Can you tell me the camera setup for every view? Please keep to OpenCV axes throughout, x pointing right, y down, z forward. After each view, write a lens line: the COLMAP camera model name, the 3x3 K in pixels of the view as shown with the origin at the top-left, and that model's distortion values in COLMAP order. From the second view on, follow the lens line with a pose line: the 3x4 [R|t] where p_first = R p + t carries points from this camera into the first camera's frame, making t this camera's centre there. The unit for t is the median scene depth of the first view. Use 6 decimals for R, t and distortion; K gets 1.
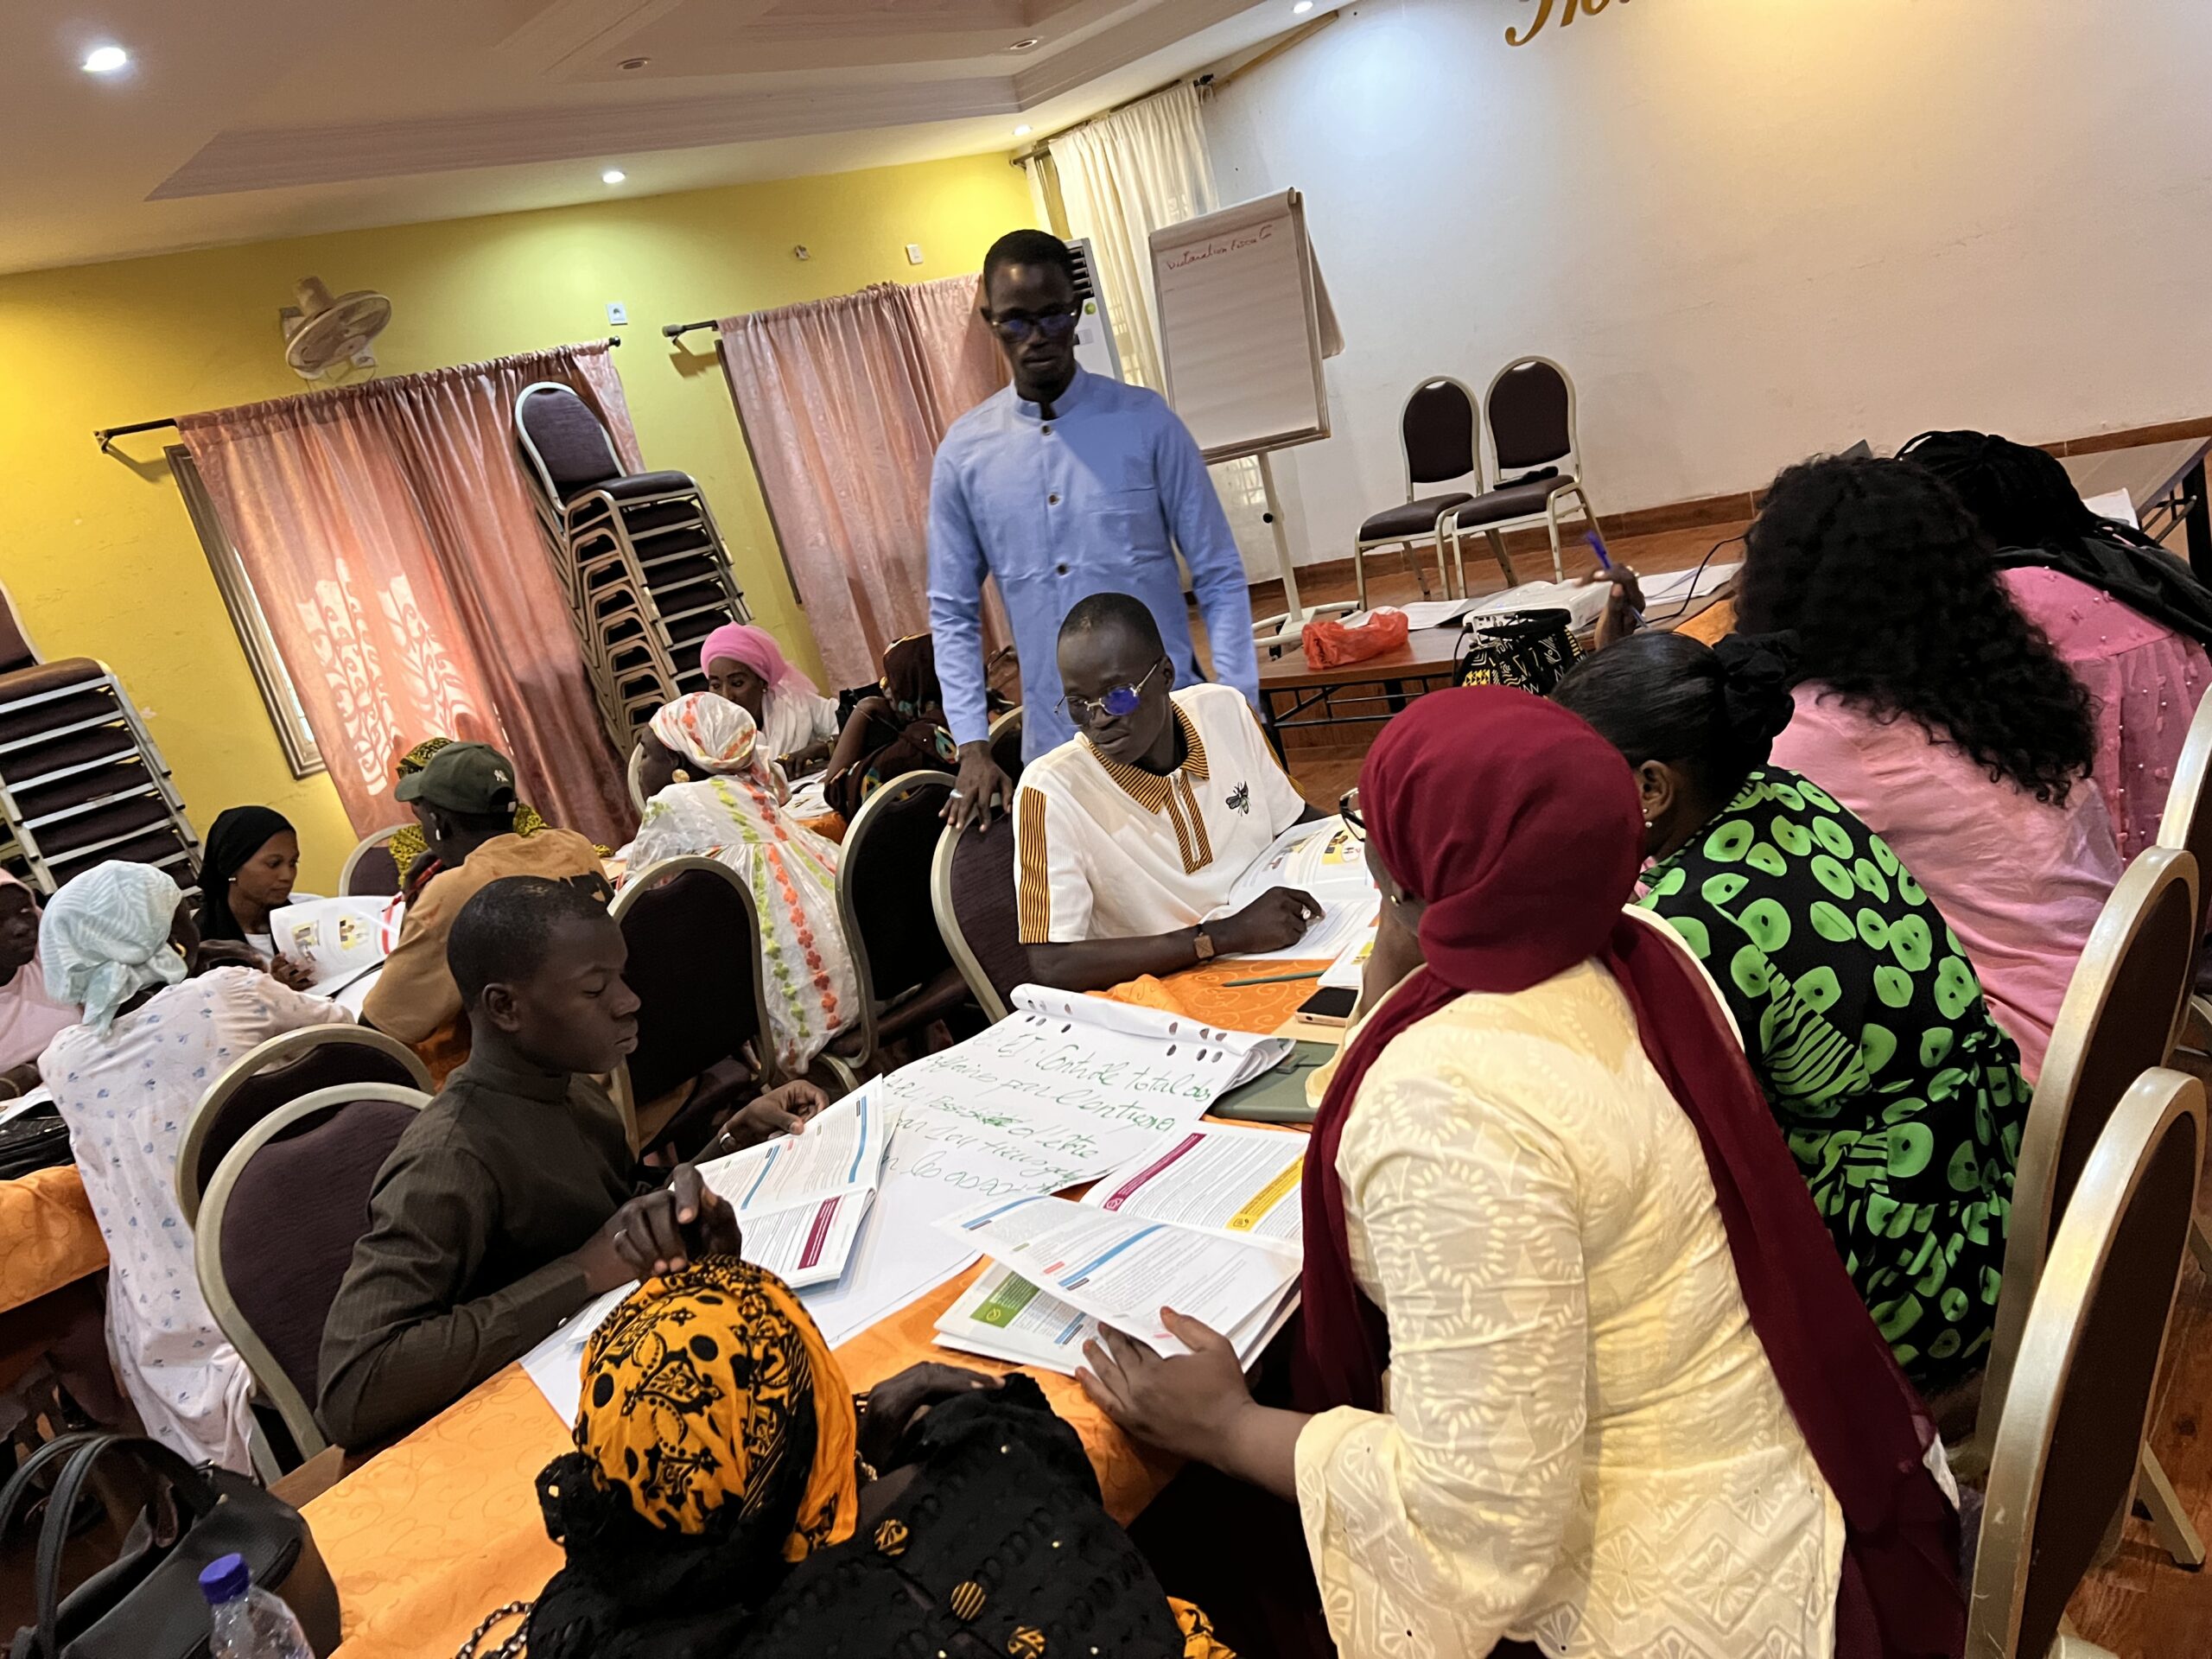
lens RADIAL K [[1683.1, 0, 1106.0], [0, 1683.1, 829.5], [0, 0, 1]] dist [0.085696, -0.125055]
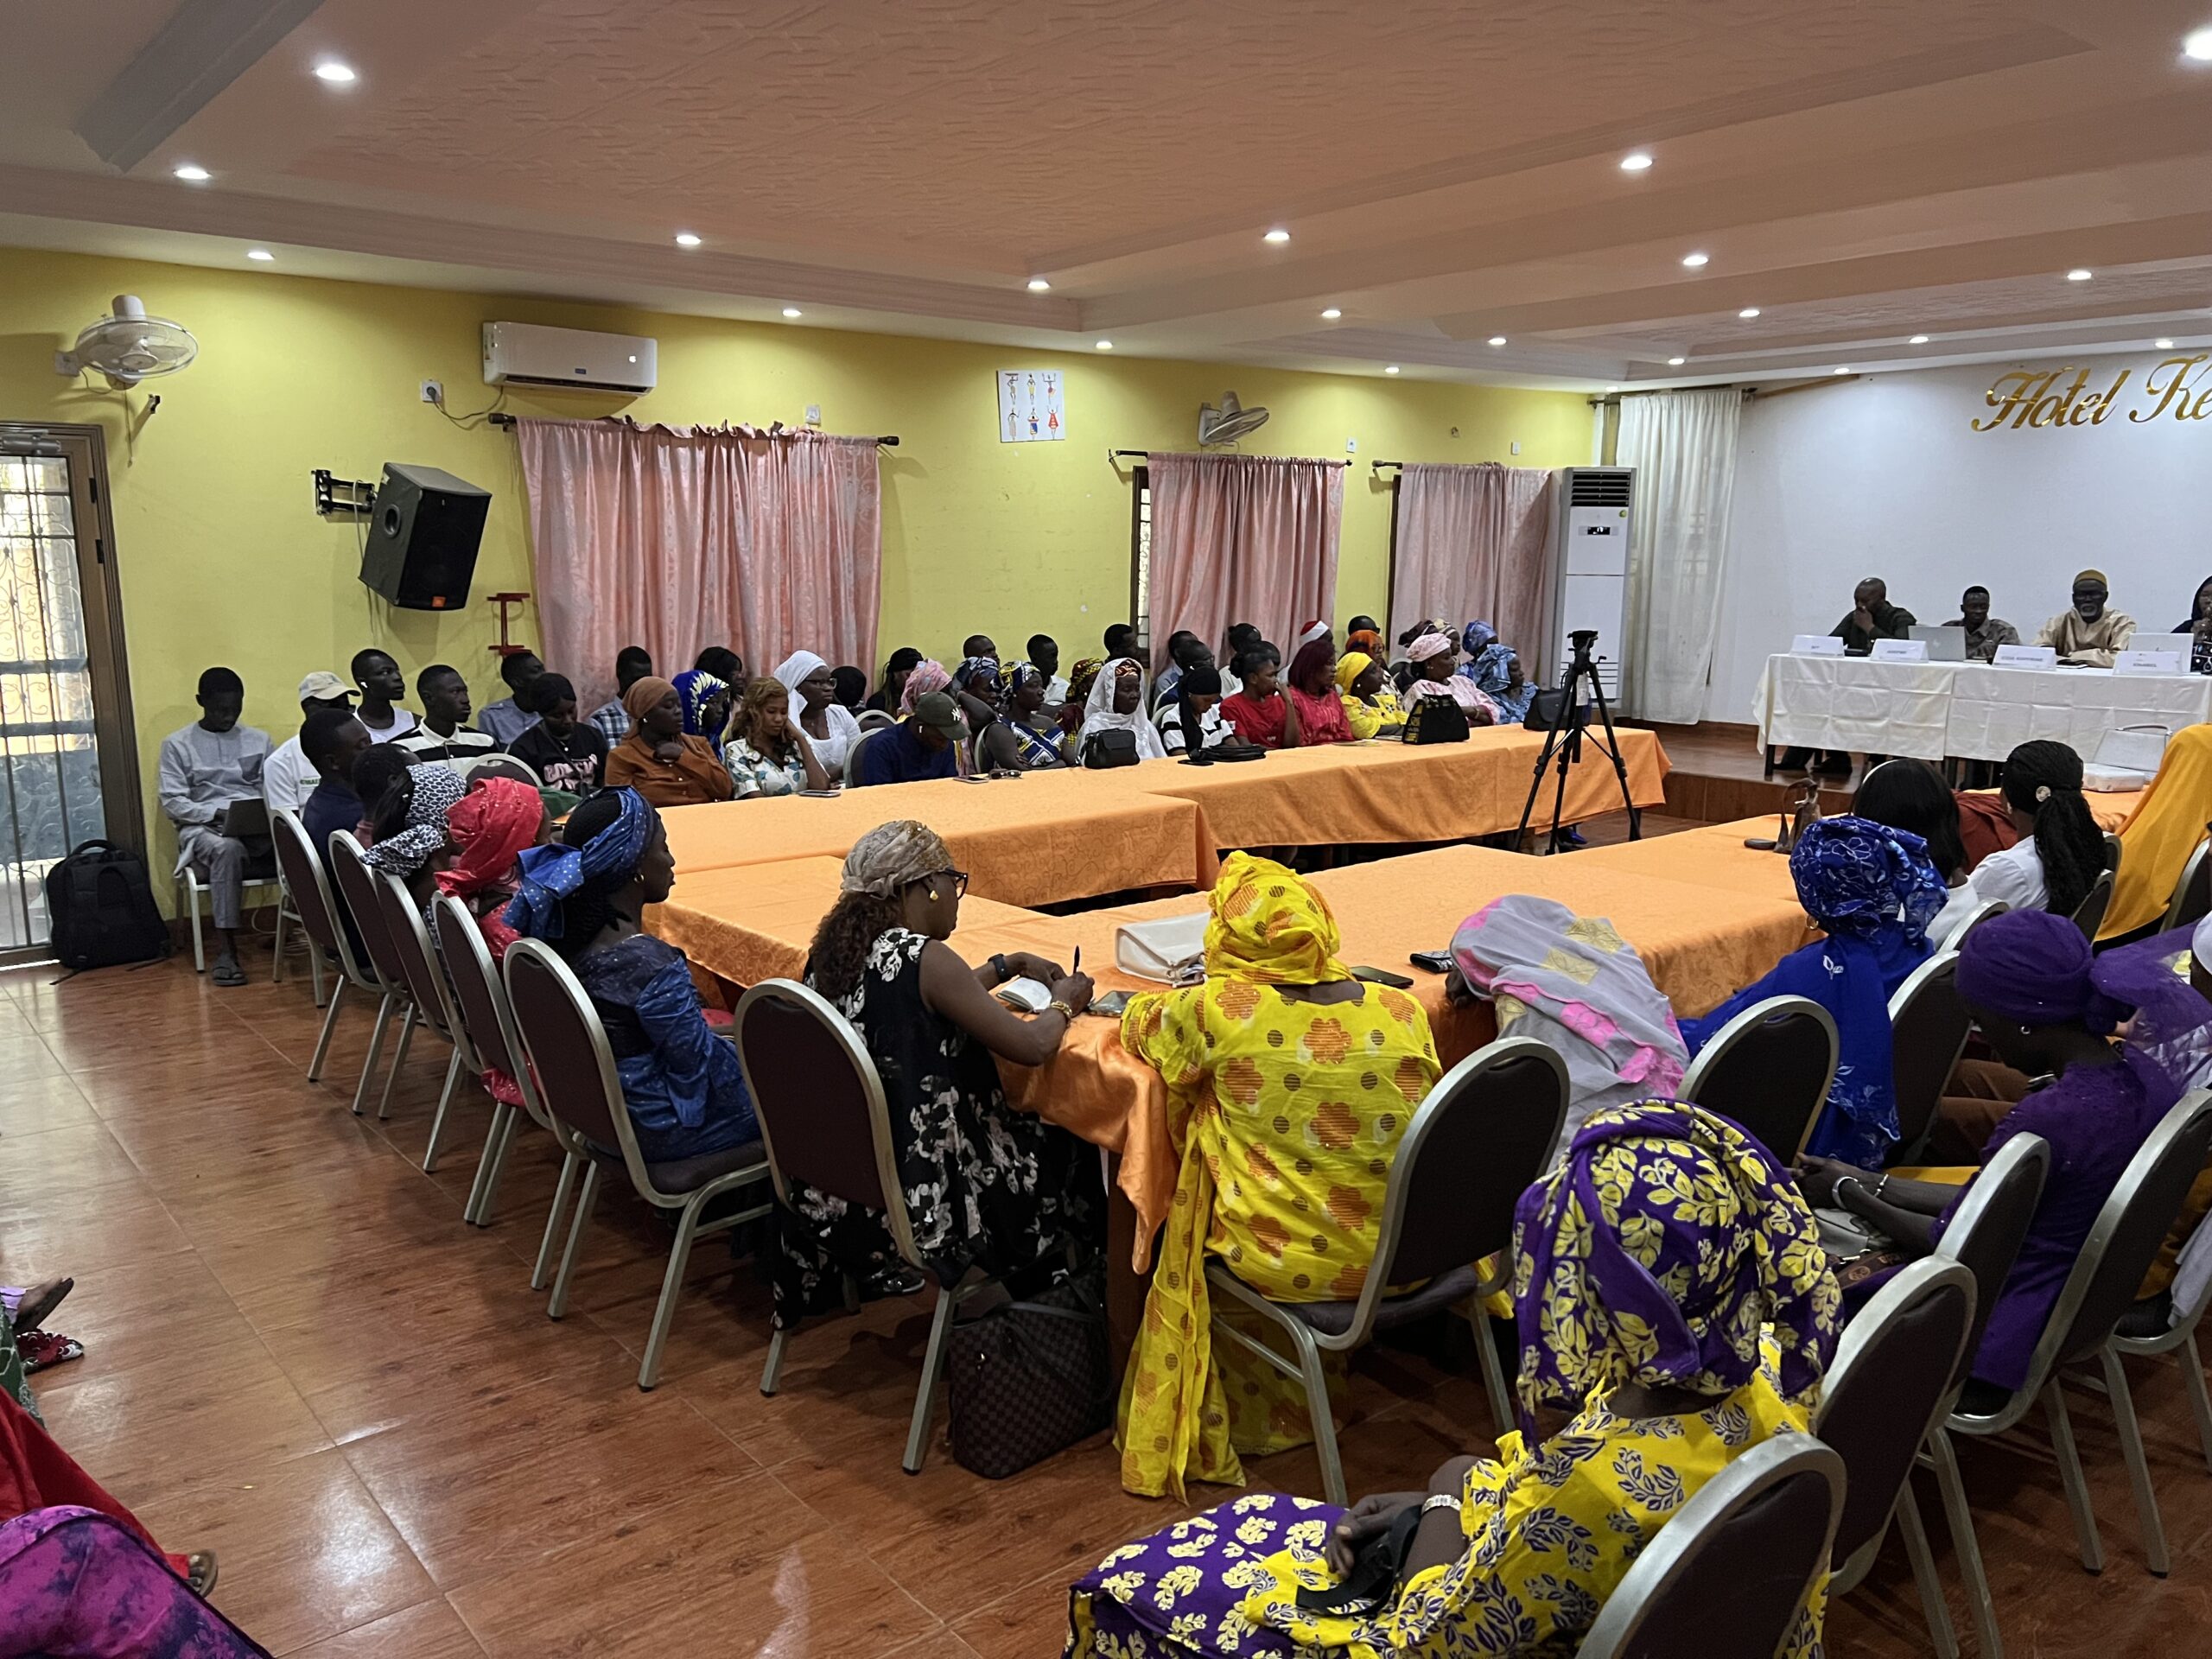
lens RADIAL K [[1683.1, 0, 1106.0], [0, 1683.1, 829.5], [0, 0, 1]] dist [0.085696, -0.125055]
pose [[0.957740, 0.273076, -0.090358, -0.255273], [-0.278803, 0.958586, -0.058147, 0.184398], [0.070738, 0.080882, 0.994210, -0.523367]]
